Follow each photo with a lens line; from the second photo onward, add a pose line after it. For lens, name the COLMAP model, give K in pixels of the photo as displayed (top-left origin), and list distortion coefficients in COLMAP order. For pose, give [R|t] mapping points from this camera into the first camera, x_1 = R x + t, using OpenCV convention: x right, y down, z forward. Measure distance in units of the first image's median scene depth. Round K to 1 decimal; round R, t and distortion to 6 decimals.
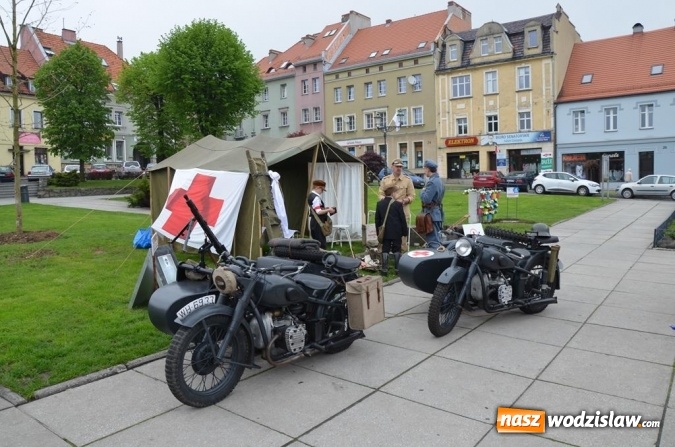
lens RADIAL K [[550.9, 0, 351.4], [0, 550.9, 223.0], [0, 0, 1]] dist [-0.131085, 0.136931]
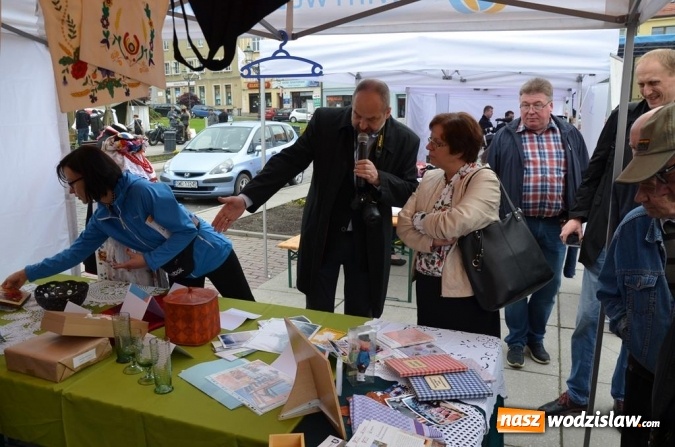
lens RADIAL K [[579.3, 0, 337.5], [0, 579.3, 223.5], [0, 0, 1]] dist [-0.109153, 0.162811]
pose [[0.974372, -0.029011, 0.223064, 0.065816], [0.004869, 0.994136, 0.108028, 0.038261], [-0.224890, -0.104173, 0.968799, -0.460316]]
